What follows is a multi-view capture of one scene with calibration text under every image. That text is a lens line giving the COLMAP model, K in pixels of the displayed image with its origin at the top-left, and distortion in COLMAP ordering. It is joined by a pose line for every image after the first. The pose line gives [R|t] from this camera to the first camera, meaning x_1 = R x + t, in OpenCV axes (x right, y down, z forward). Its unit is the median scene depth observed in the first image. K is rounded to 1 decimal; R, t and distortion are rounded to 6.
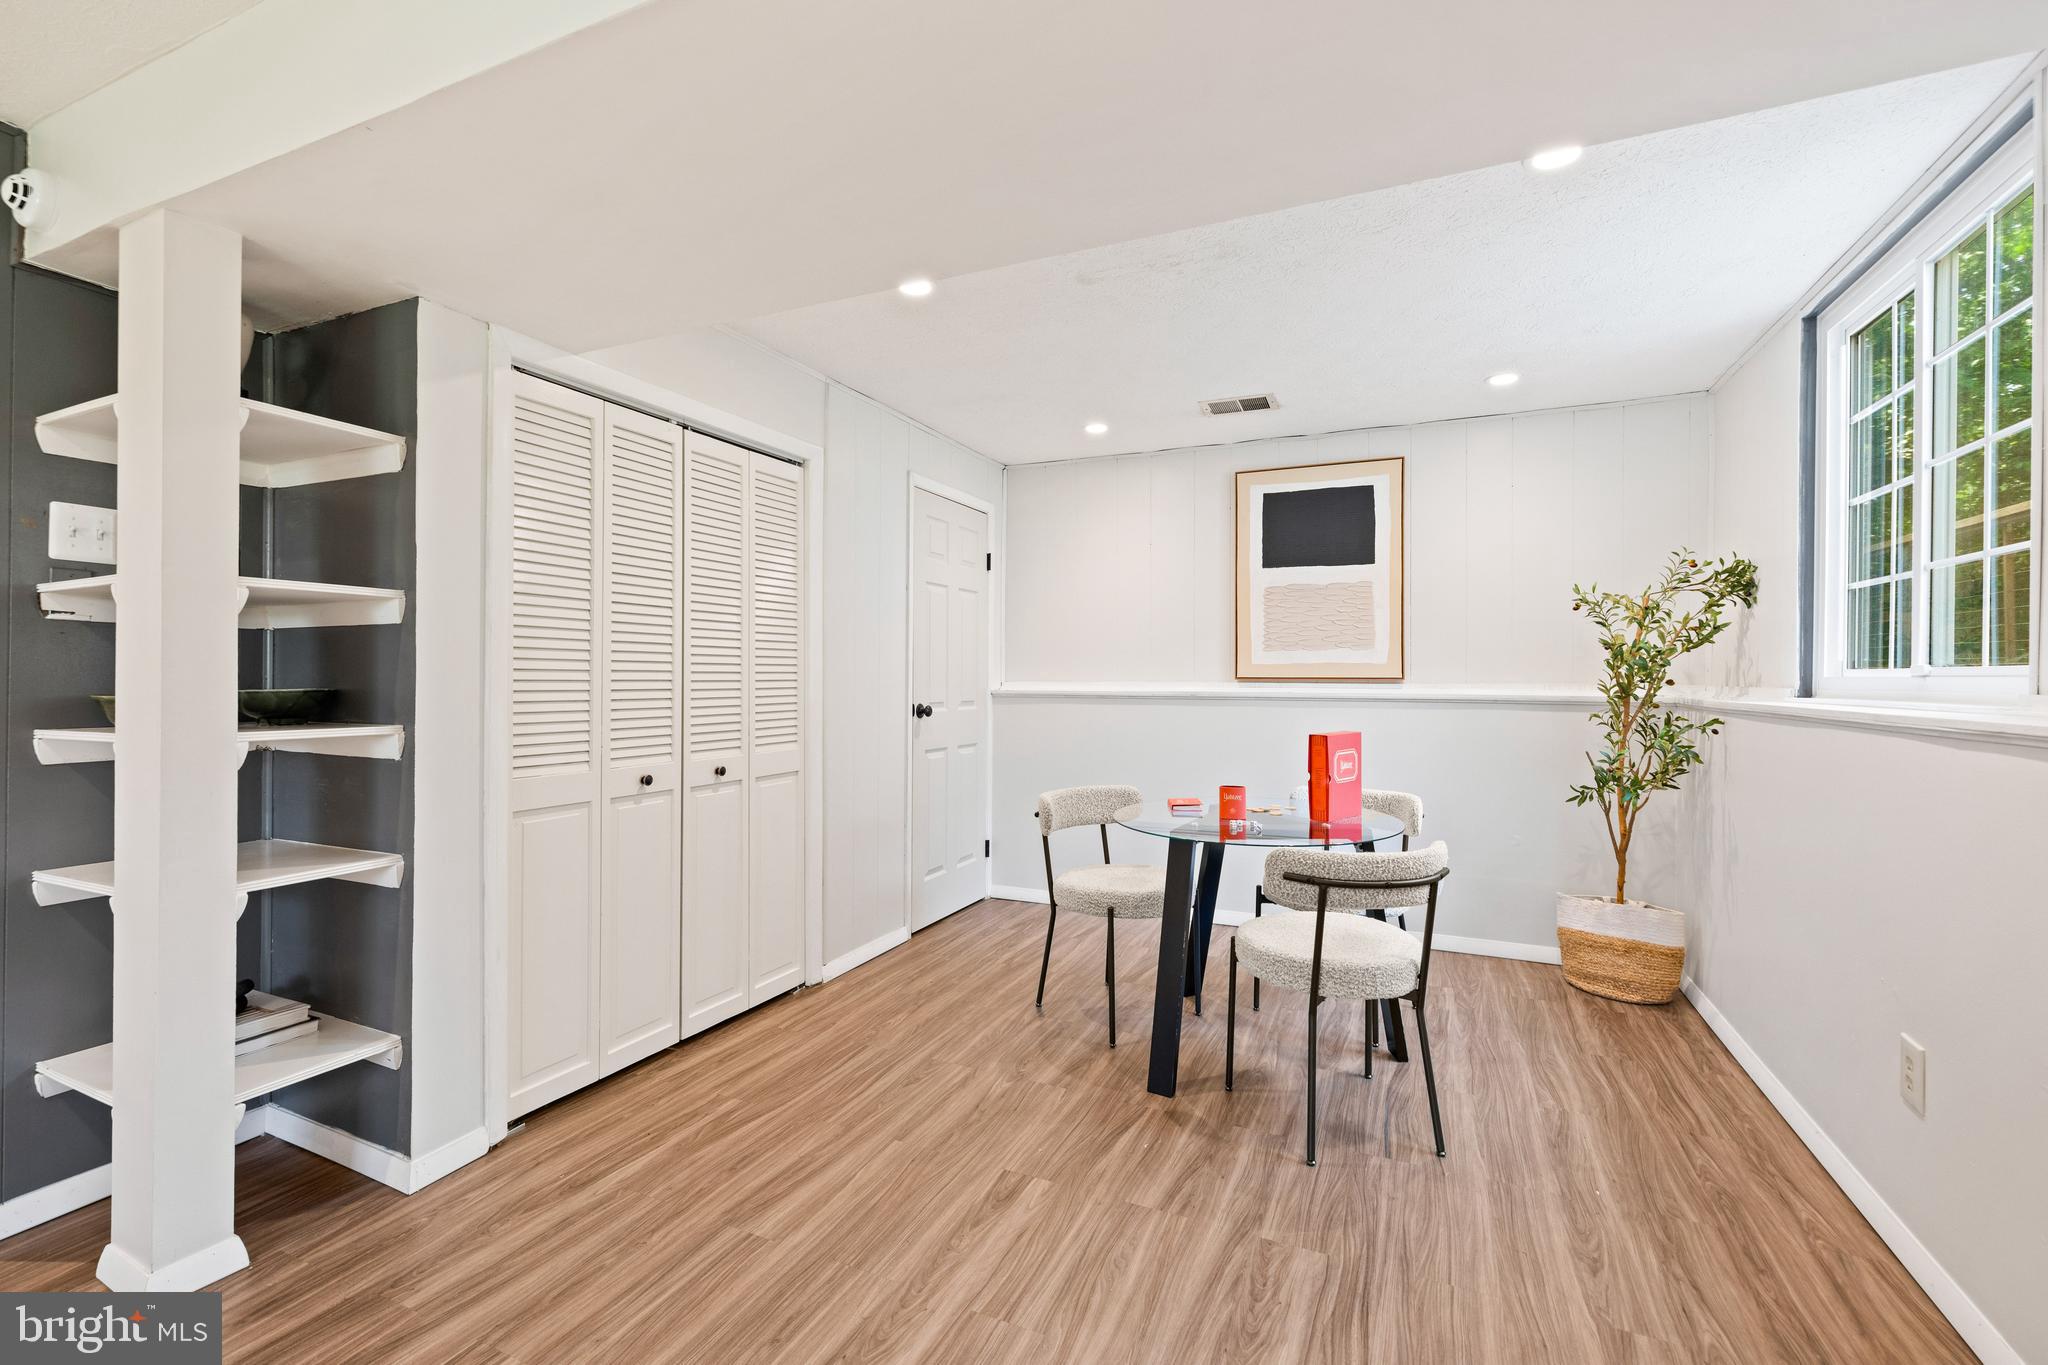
lens RADIAL K [[870.5, 0, 1023.1], [0, 870.5, 683.0], [0, 0, 1]] dist [-0.003552, -0.000061]
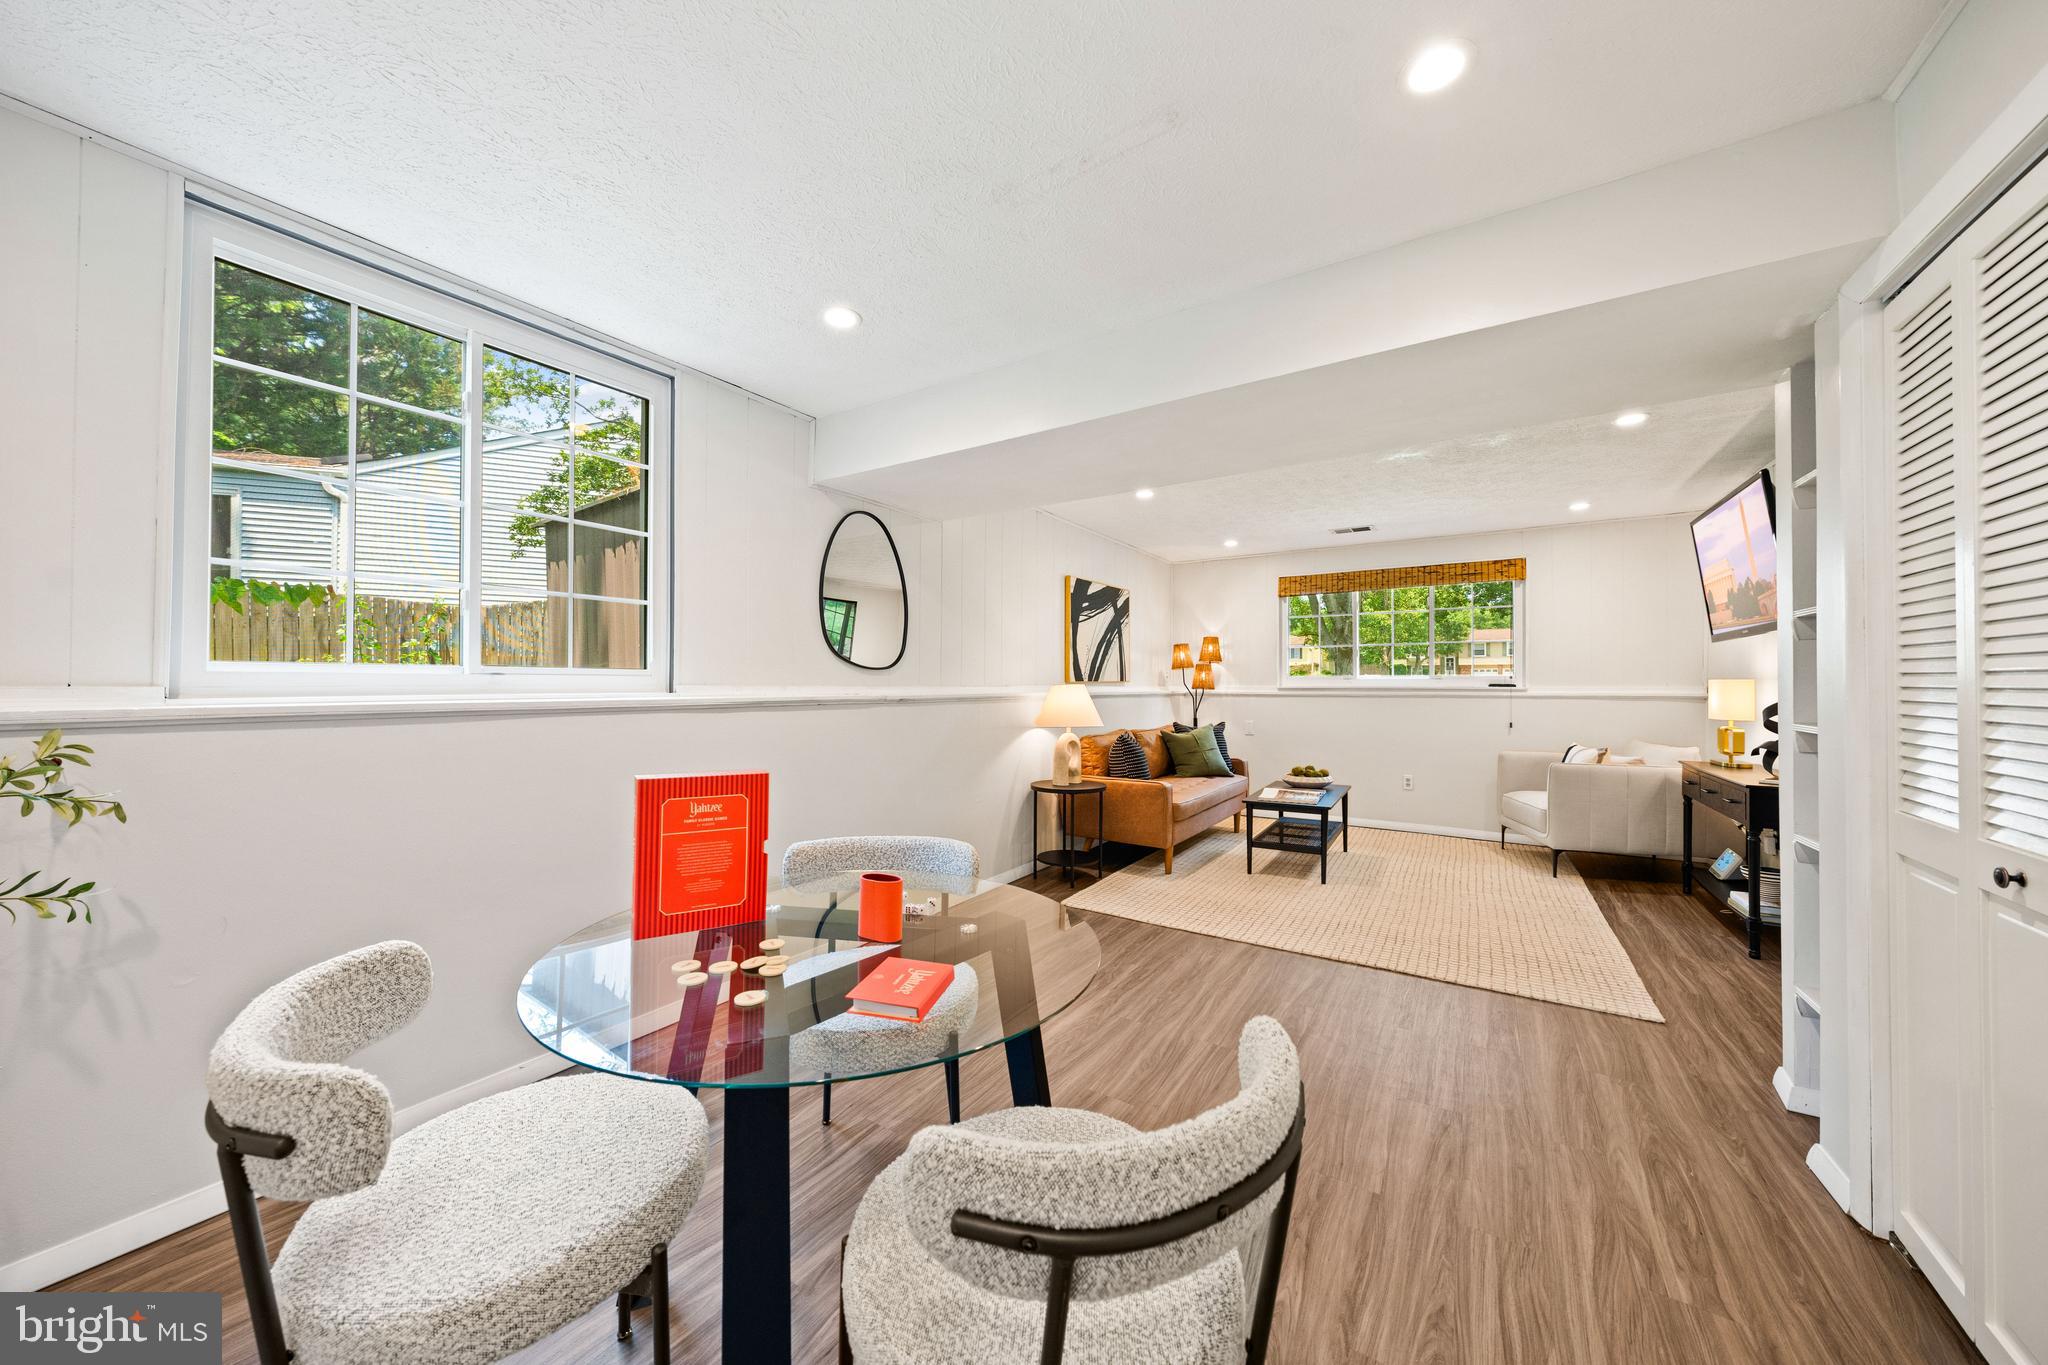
lens RADIAL K [[701.5, 0, 1017.6], [0, 701.5, 677.2], [0, 0, 1]] dist [-0.001041, -0.000081]
pose [[-0.986989, -0.007453, 0.160614, 0.107627], [-0.008486, 0.999947, -0.005746, -0.002599], [-0.160562, -0.007034, -0.987001, 1.735376]]
